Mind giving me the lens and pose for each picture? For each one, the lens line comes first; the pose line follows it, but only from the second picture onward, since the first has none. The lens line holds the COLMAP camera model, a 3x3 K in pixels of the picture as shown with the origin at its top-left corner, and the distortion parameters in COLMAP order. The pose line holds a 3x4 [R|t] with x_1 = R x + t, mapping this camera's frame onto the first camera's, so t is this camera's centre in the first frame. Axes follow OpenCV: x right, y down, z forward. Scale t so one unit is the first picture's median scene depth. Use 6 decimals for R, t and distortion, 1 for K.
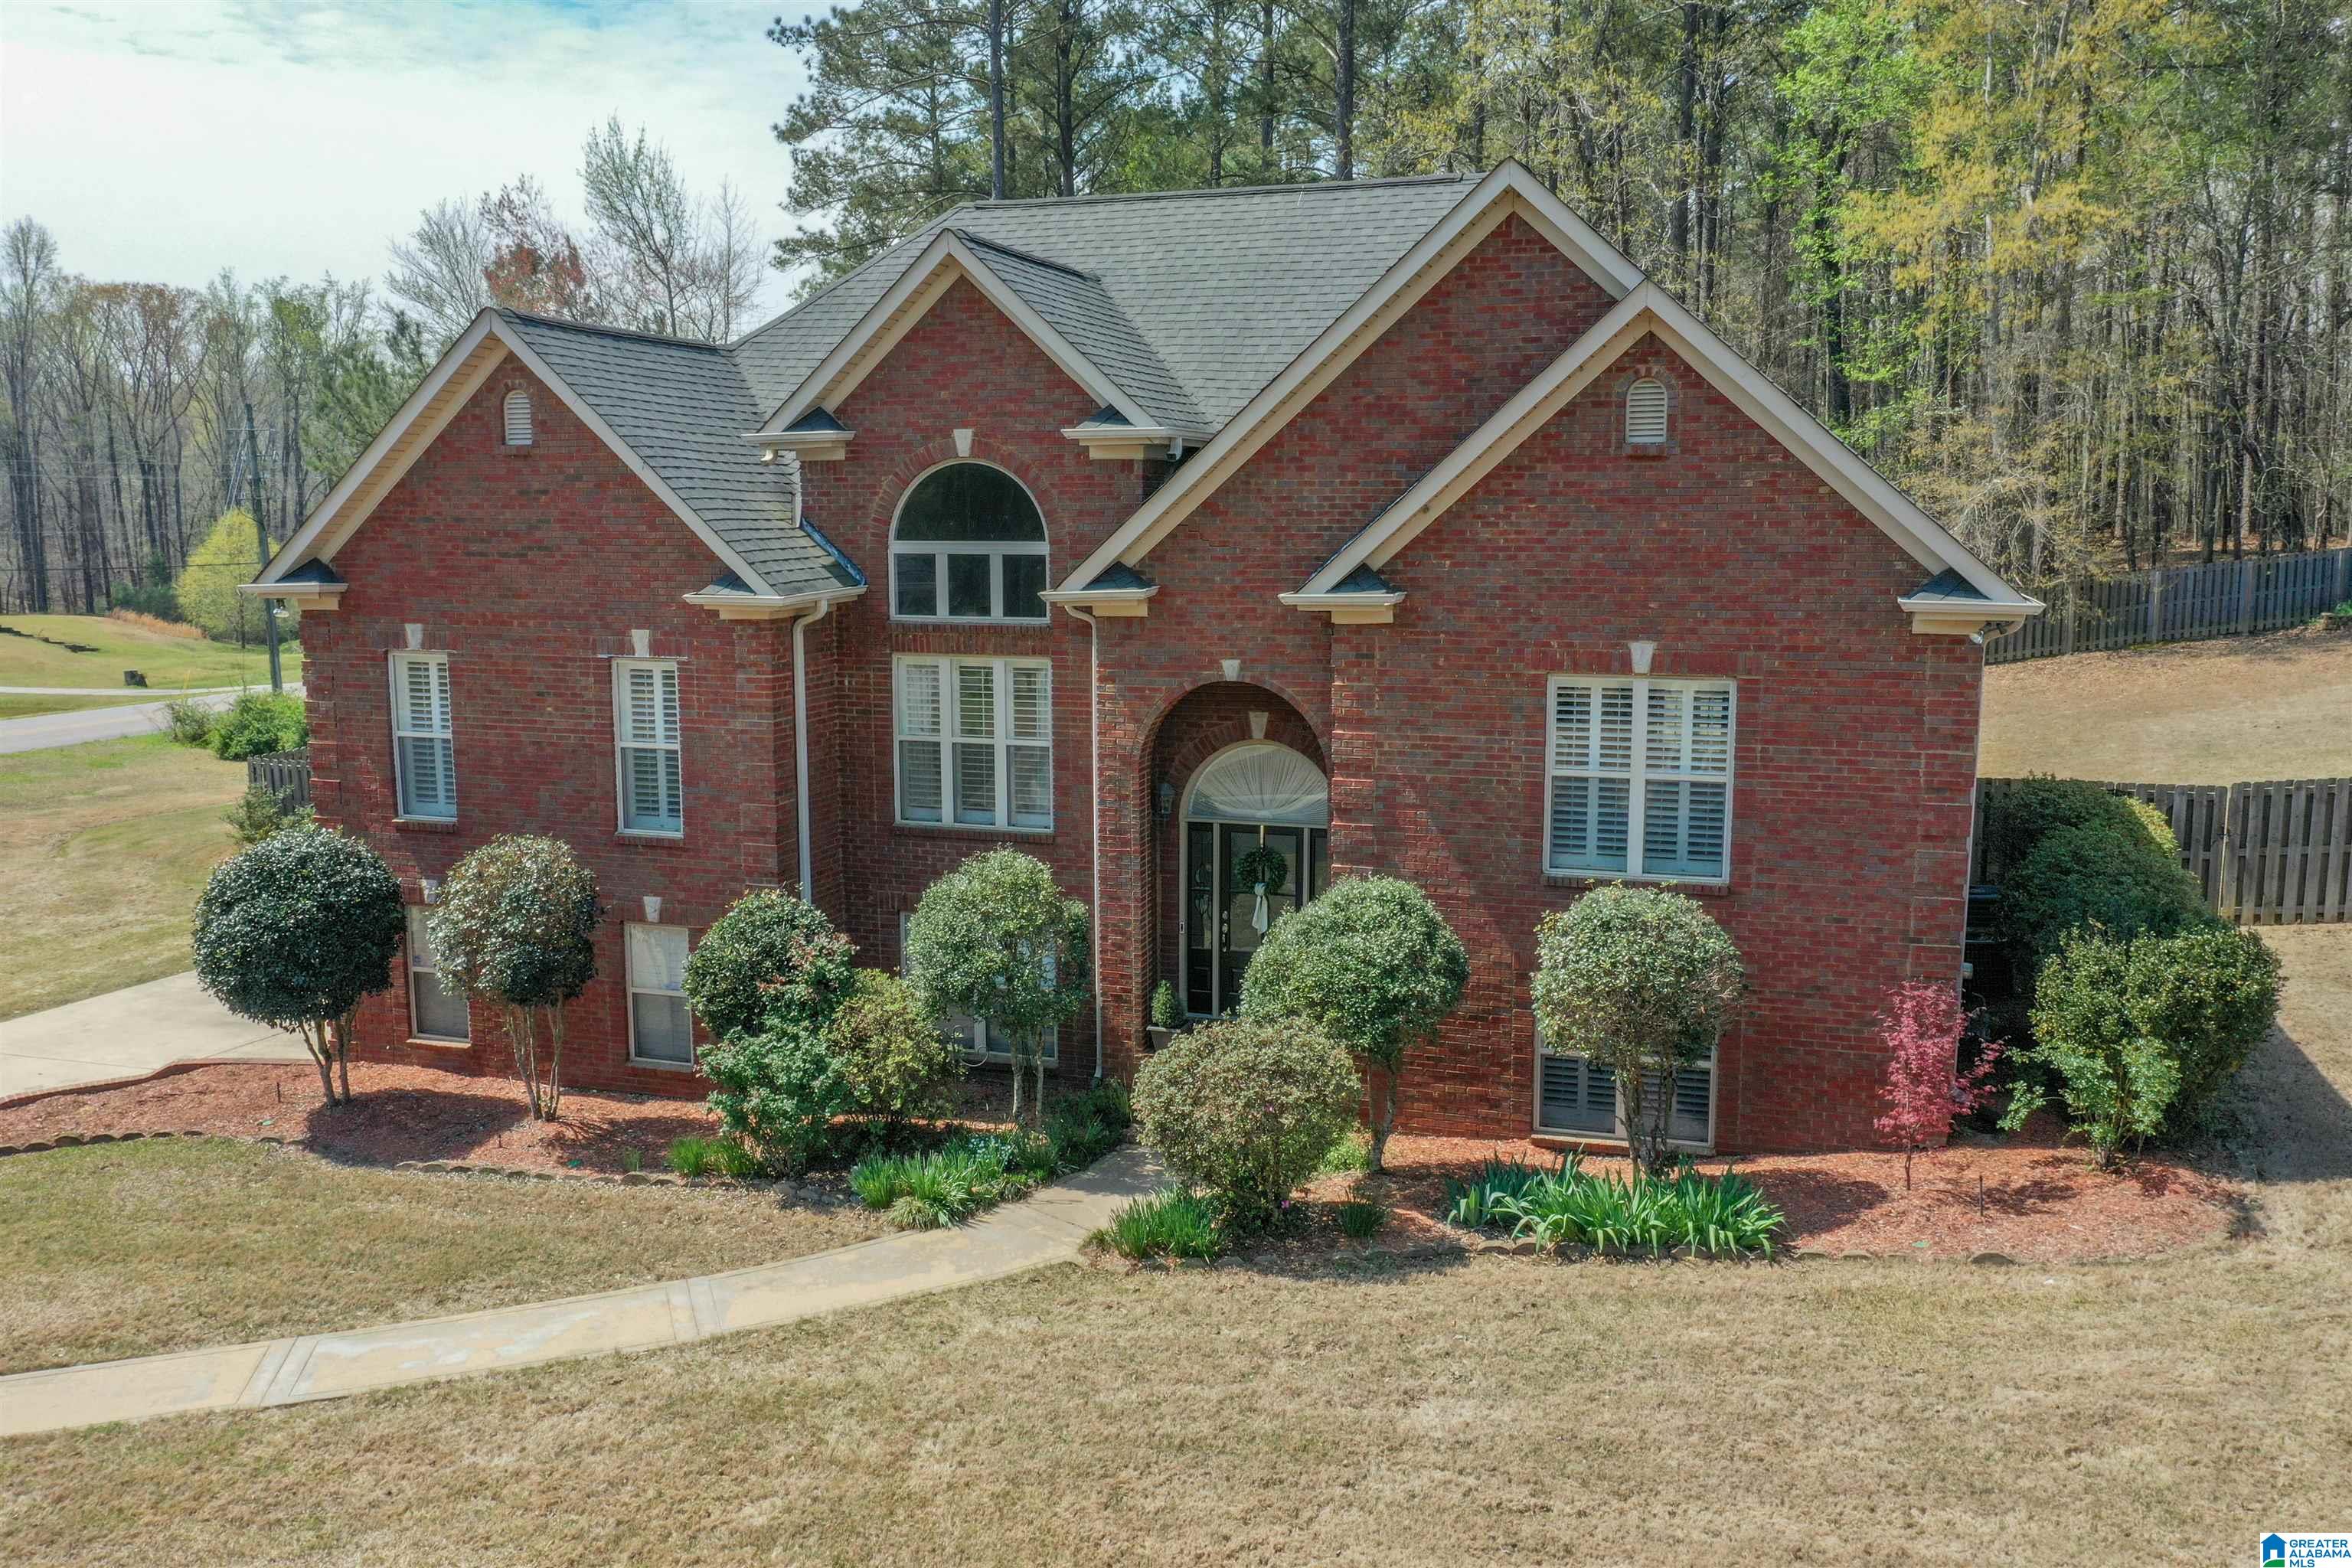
lens RADIAL K [[1868.3, 0, 1180.6], [0, 1868.3, 785.2], [0, 0, 1]] dist [0.014244, -0.001606]
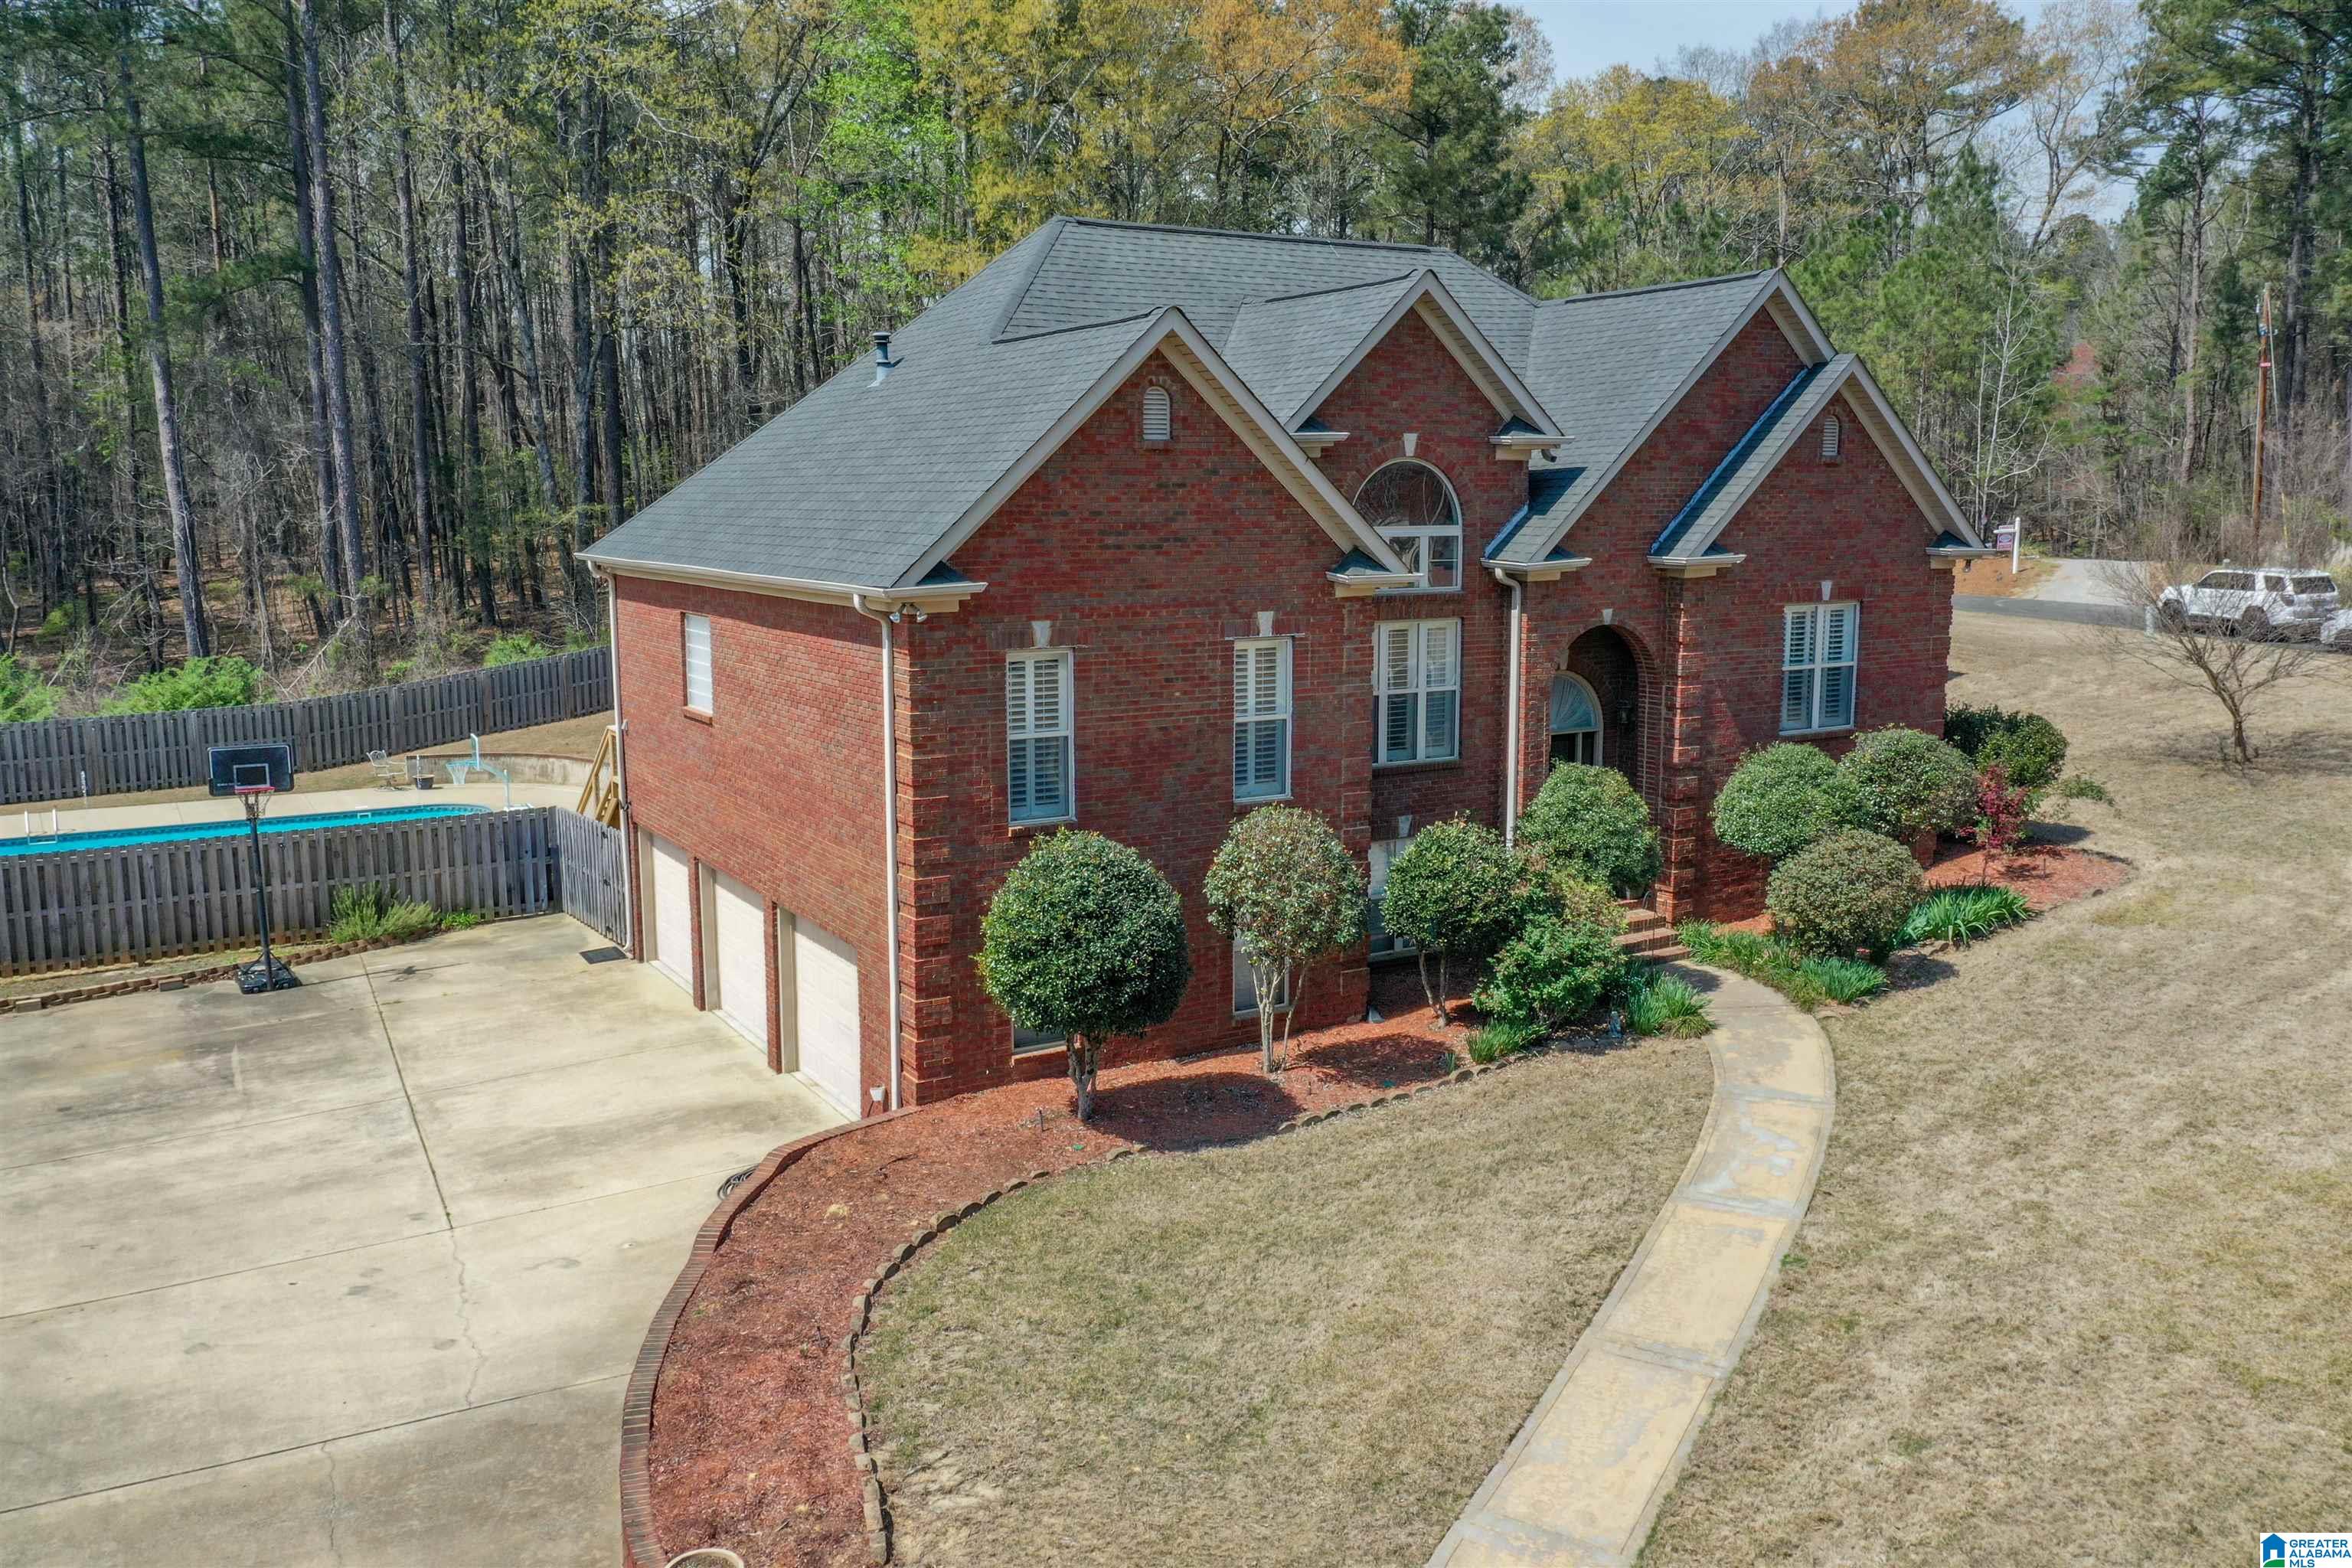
lens RADIAL K [[1842.0, 0, 1166.0], [0, 1842.0, 779.9], [0, 0, 1]] dist [0.008981, -0.002610]
pose [[0.653748, -0.118151, 0.747431, -1.237748], [0.113613, 0.991865, 0.057418, -0.058755], [-0.748134, 0.047381, 0.661853, 0.365616]]
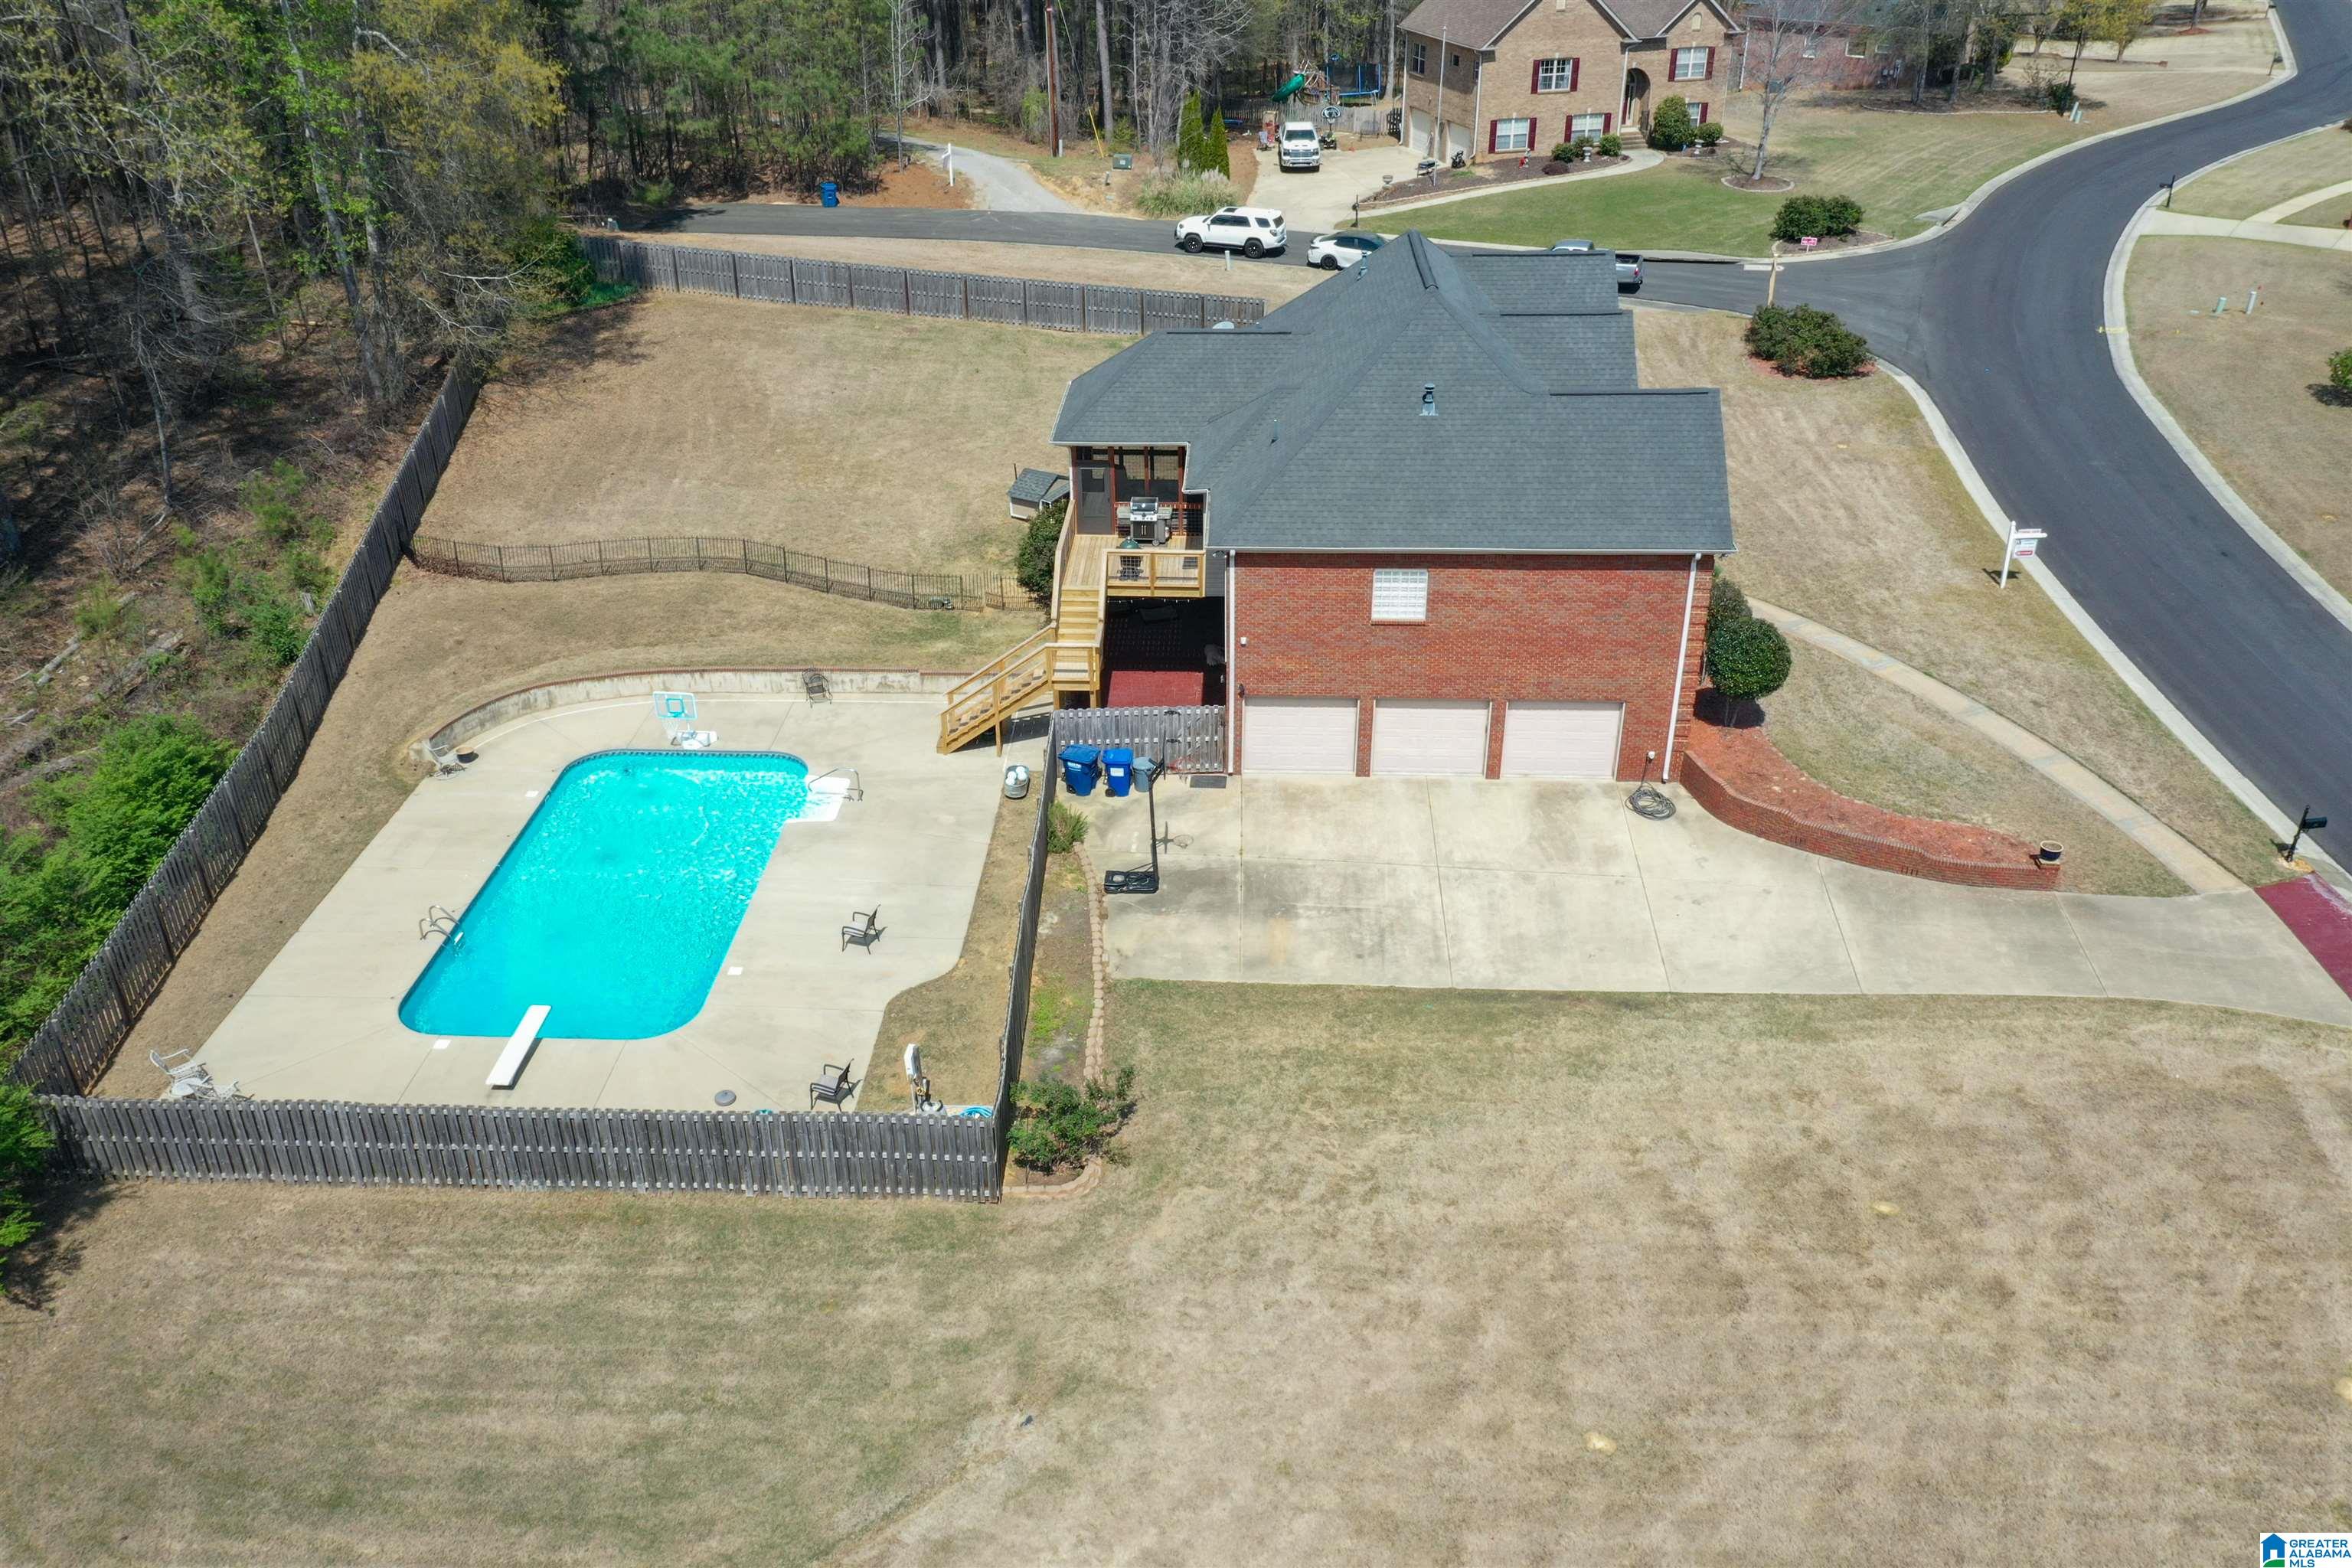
lens RADIAL K [[1809.5, 0, 1176.0], [0, 1809.5, 784.0], [0, 0, 1]] dist [0.026268, -0.000856]
pose [[-0.272389, -0.457334, 0.846552, -2.510541], [0.148602, 0.849268, 0.506617, -1.167591], [-0.950643, 0.263796, -0.163371, 2.304556]]
